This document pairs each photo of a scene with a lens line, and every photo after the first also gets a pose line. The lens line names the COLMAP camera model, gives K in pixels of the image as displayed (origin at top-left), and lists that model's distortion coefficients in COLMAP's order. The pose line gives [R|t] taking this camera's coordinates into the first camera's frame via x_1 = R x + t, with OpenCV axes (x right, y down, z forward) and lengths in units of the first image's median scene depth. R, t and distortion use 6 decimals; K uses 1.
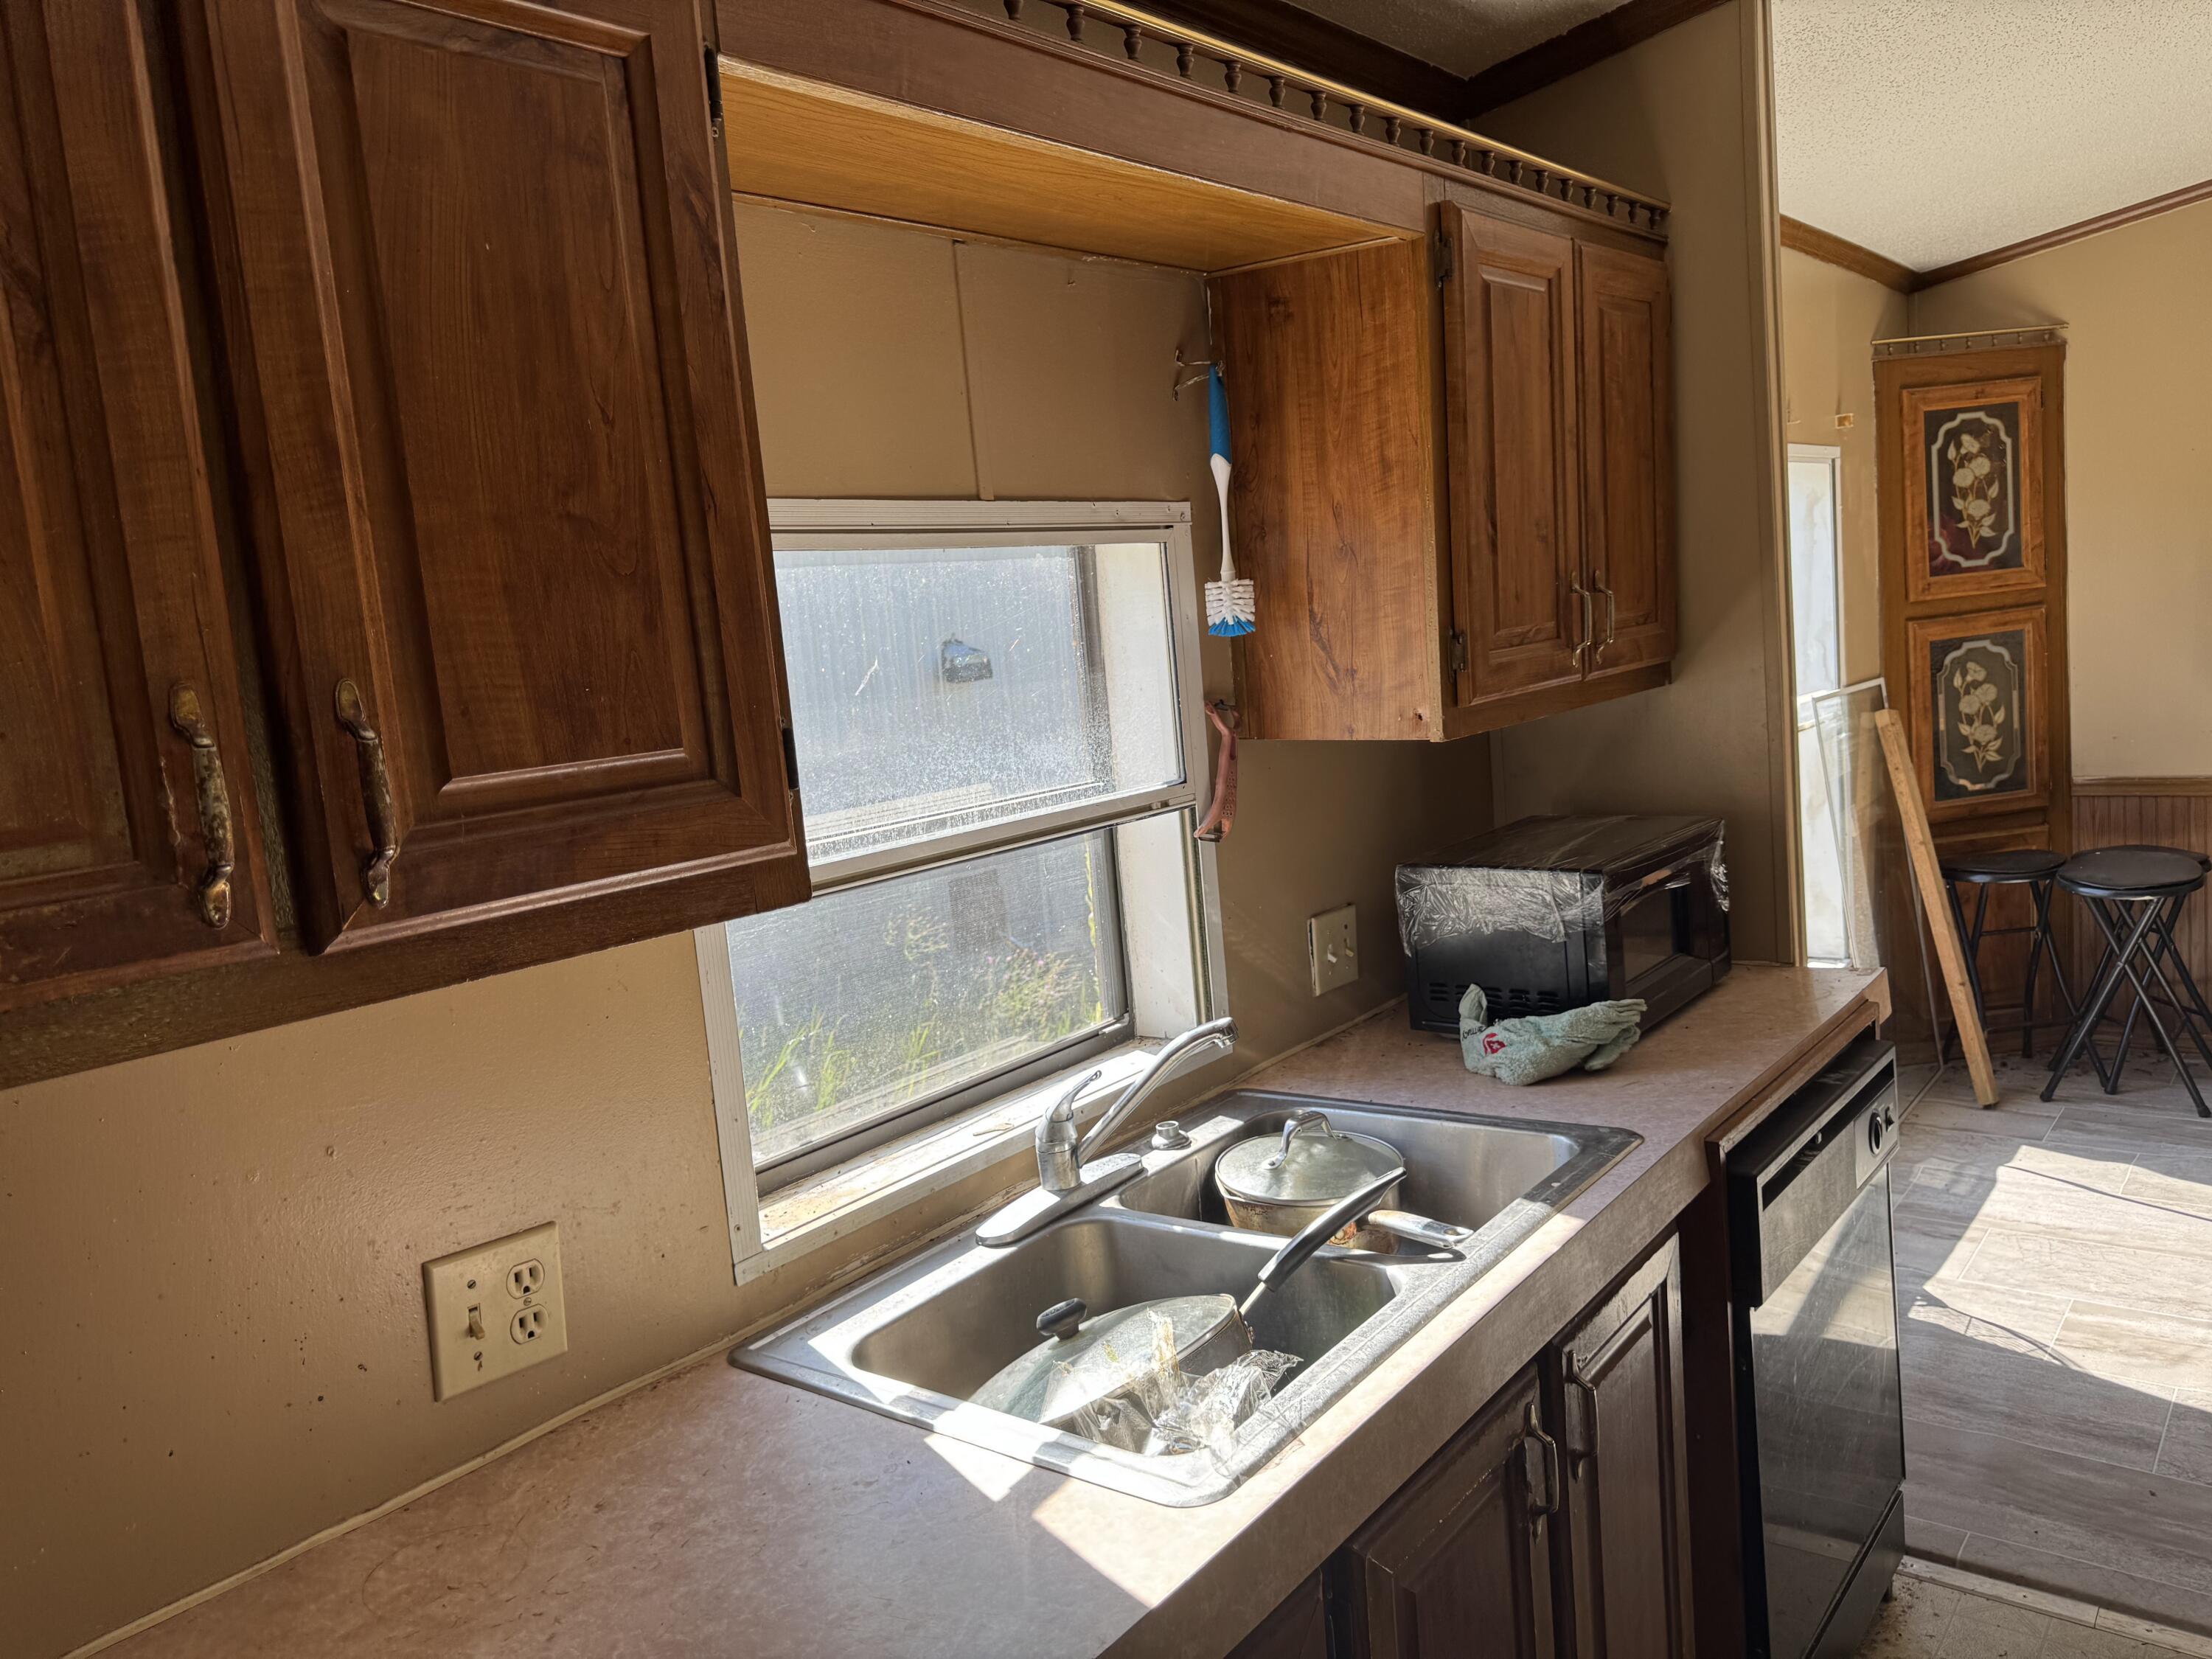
lens RADIAL K [[1539.5, 0, 1106.0], [0, 1539.5, 829.5], [0, 0, 1]] dist [0.111775, -0.143522]
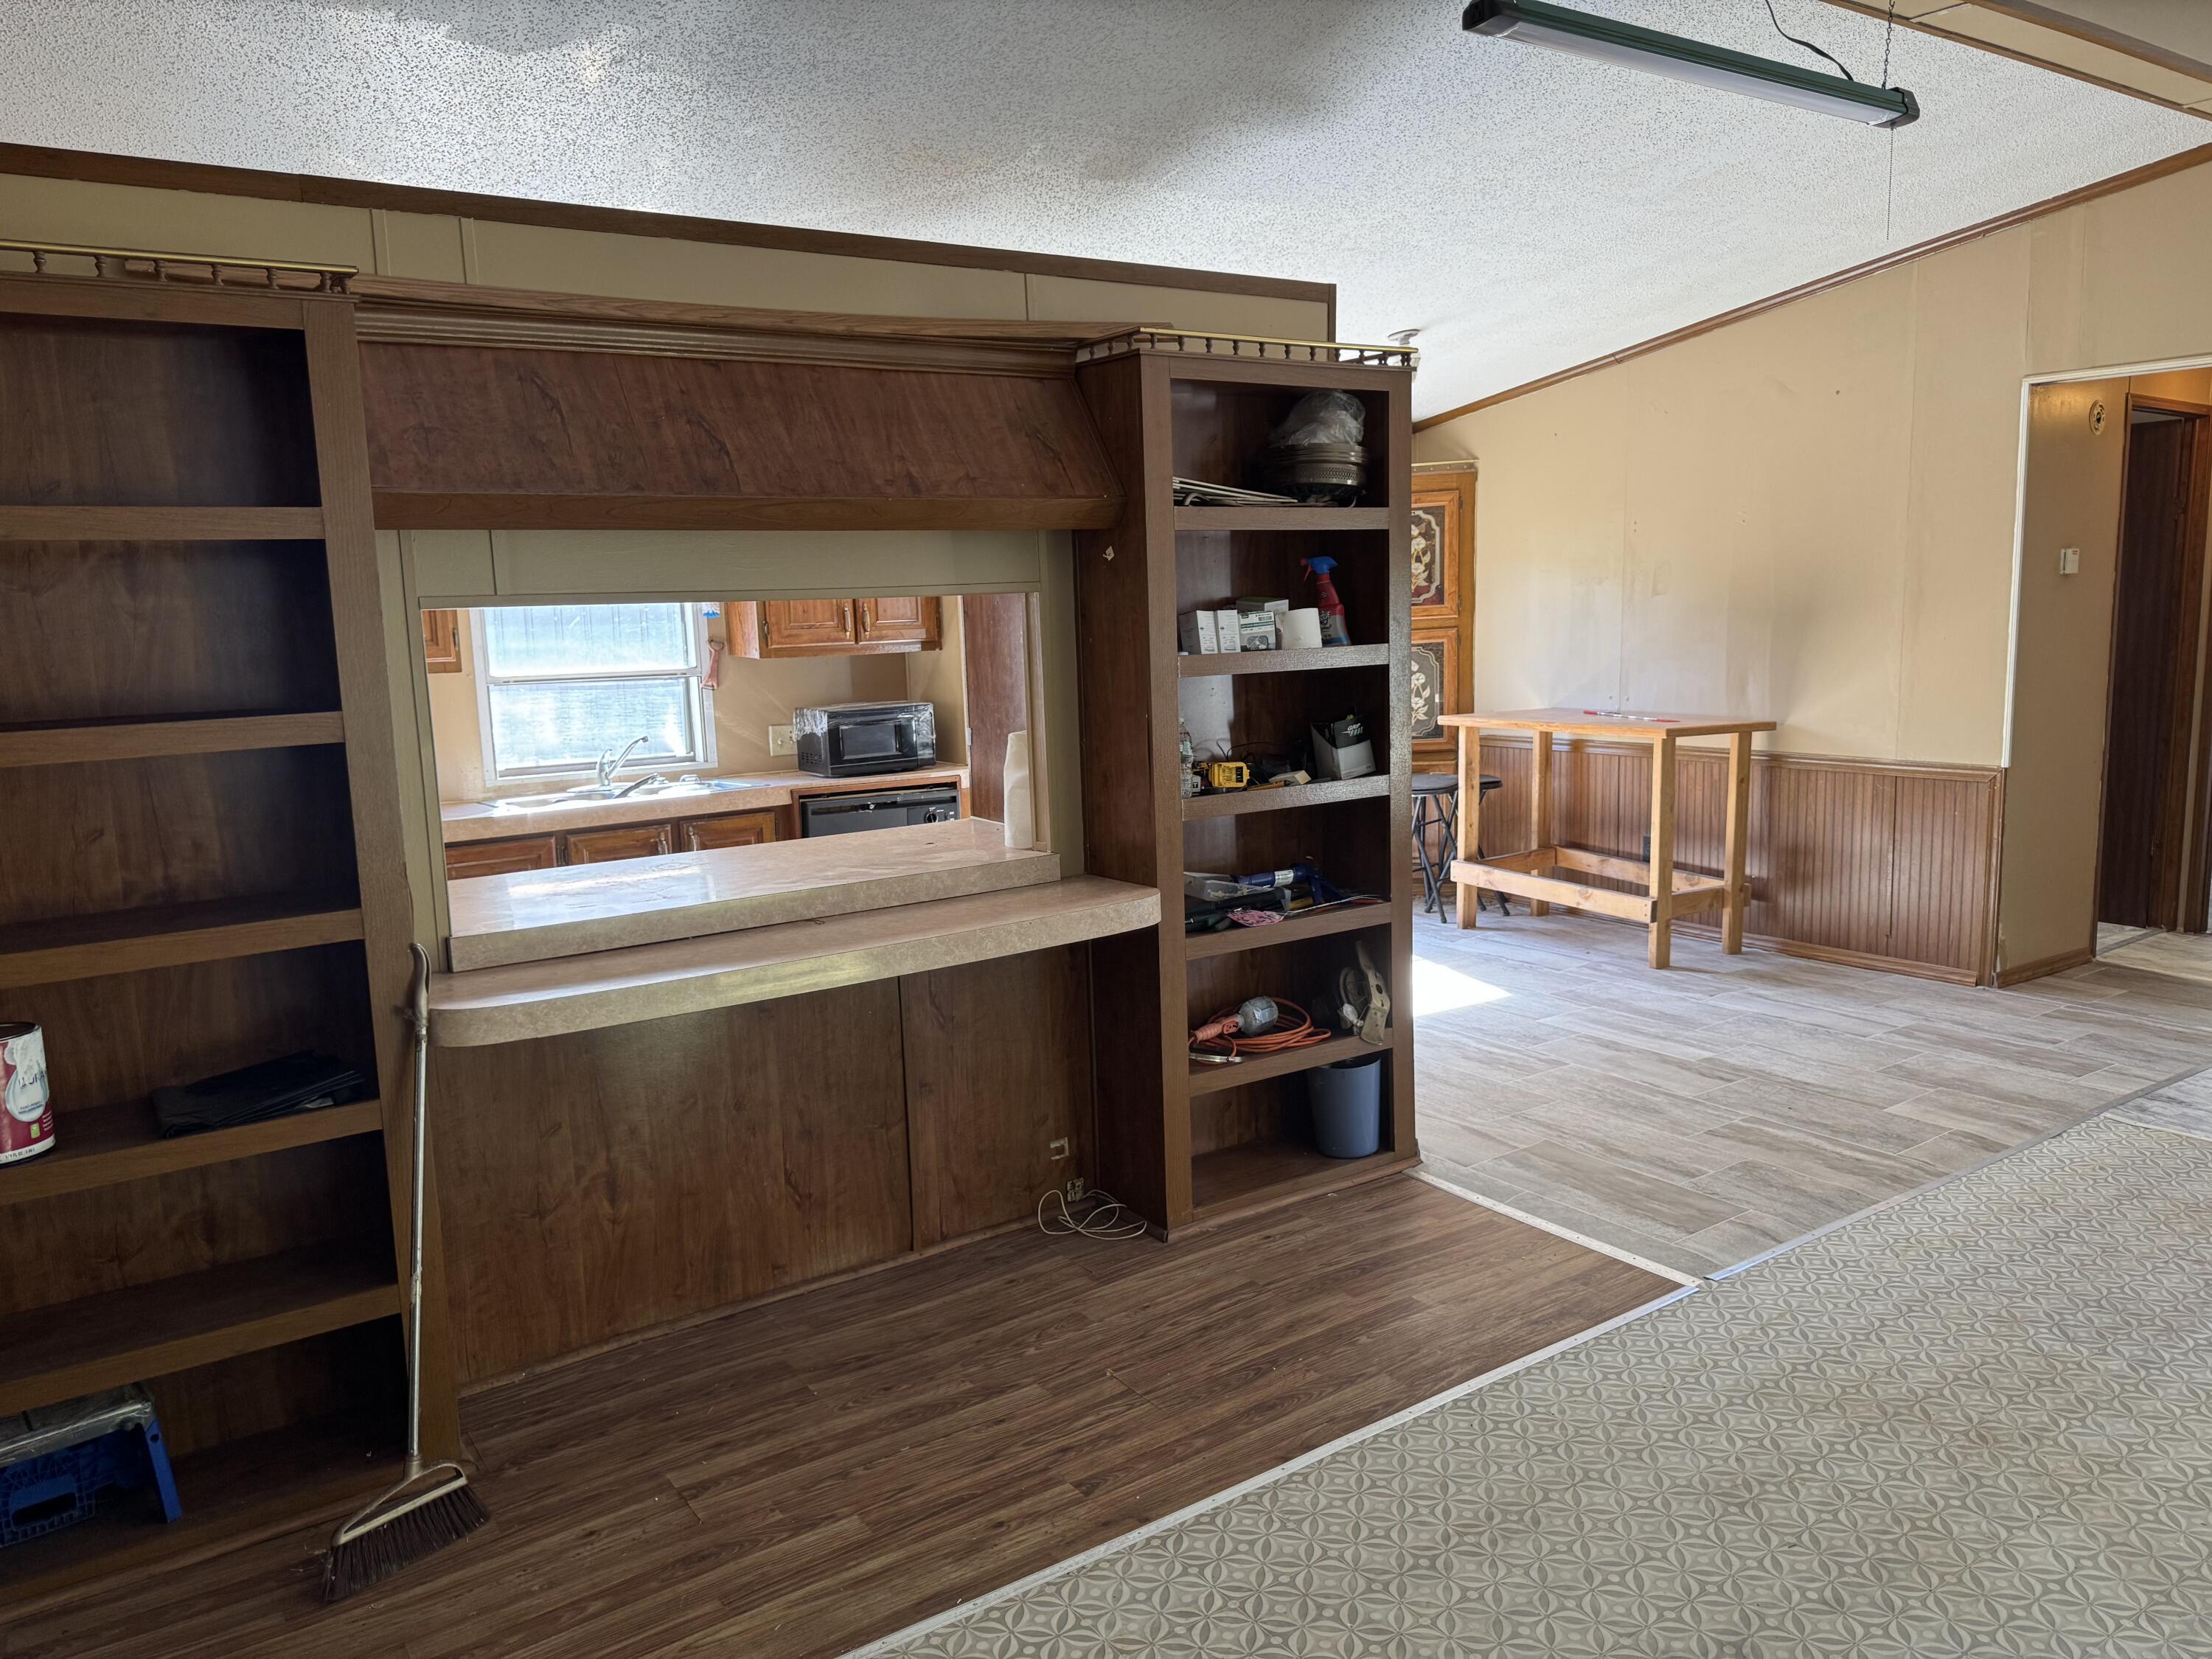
lens RADIAL K [[1547.5, 0, 1106.0], [0, 1547.5, 829.5], [0, 0, 1]] dist [0.000998, -0.000974]
pose [[0.958169, 0.098757, -0.268626, 1.626981], [-0.089613, 0.994908, 0.046121, 0.063785], [0.271813, -0.020119, 0.962140, -1.588276]]
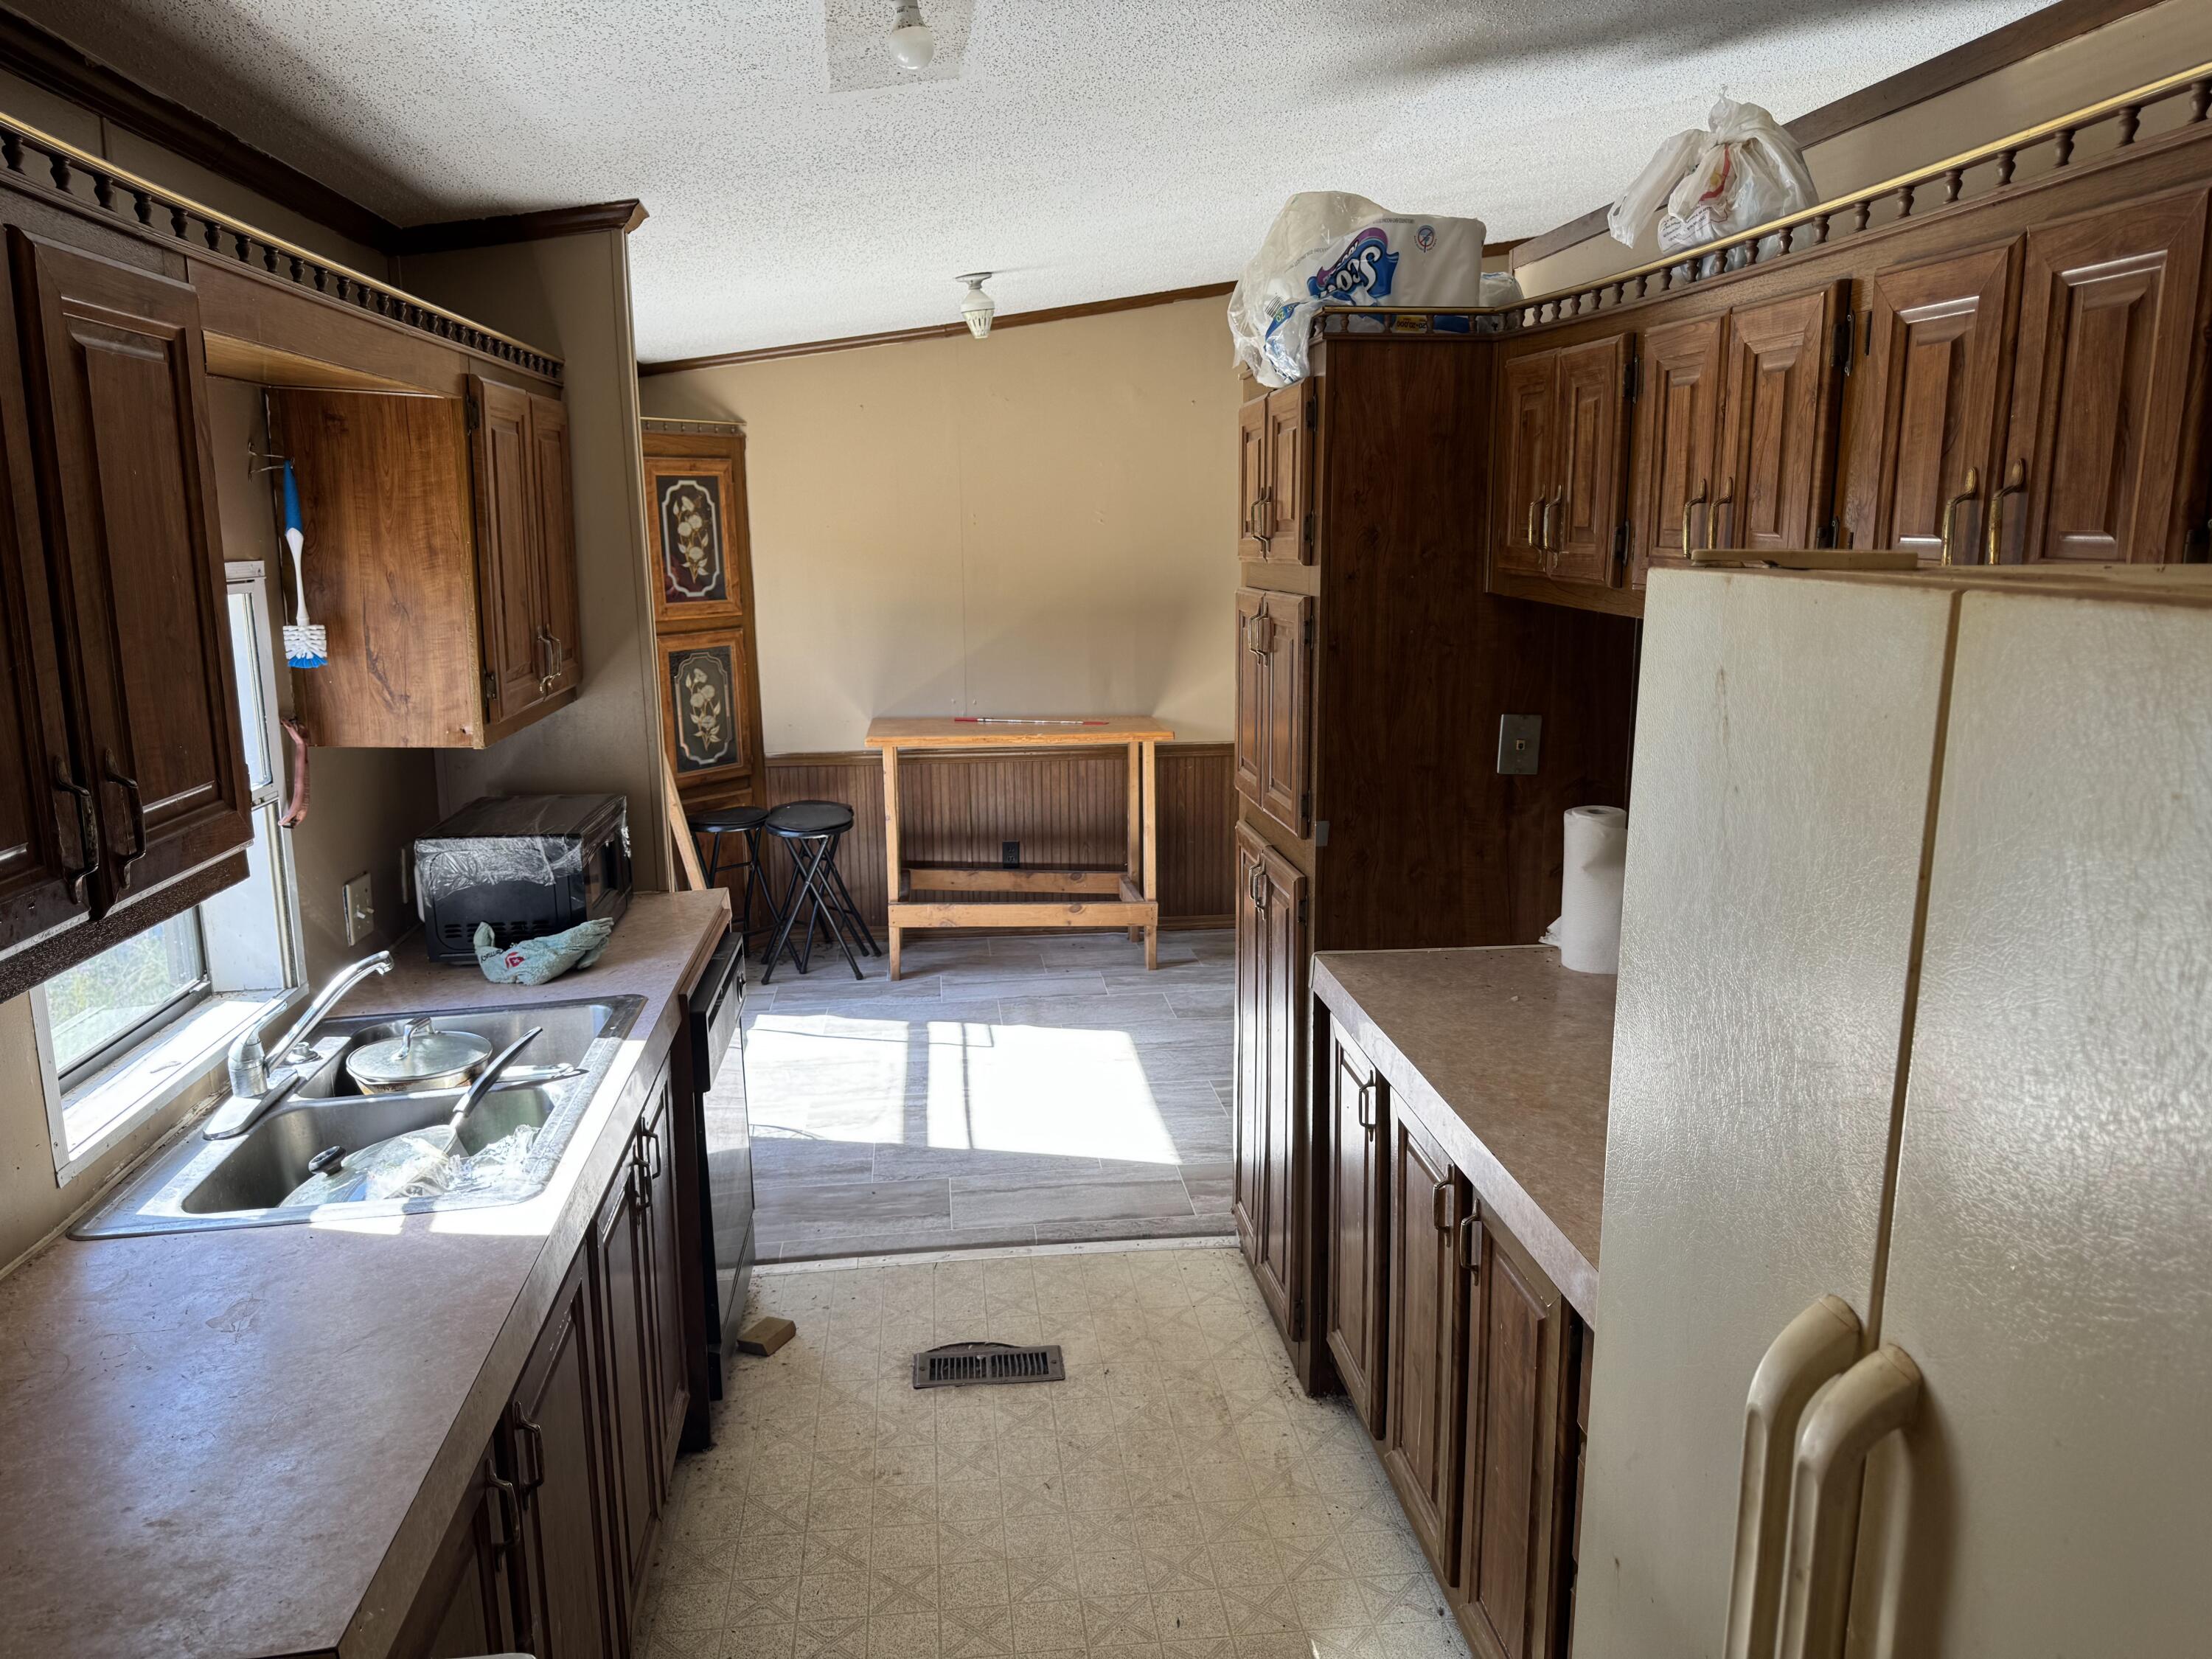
lens RADIAL K [[1539.5, 0, 1106.0], [0, 1539.5, 829.5], [0, 0, 1]] dist [0.111775, -0.143522]
pose [[0.686995, -0.053701, 0.724675, -0.406305], [0.038107, 0.998556, 0.037871, -0.014500], [-0.725662, 0.001598, 0.688049, -0.375564]]
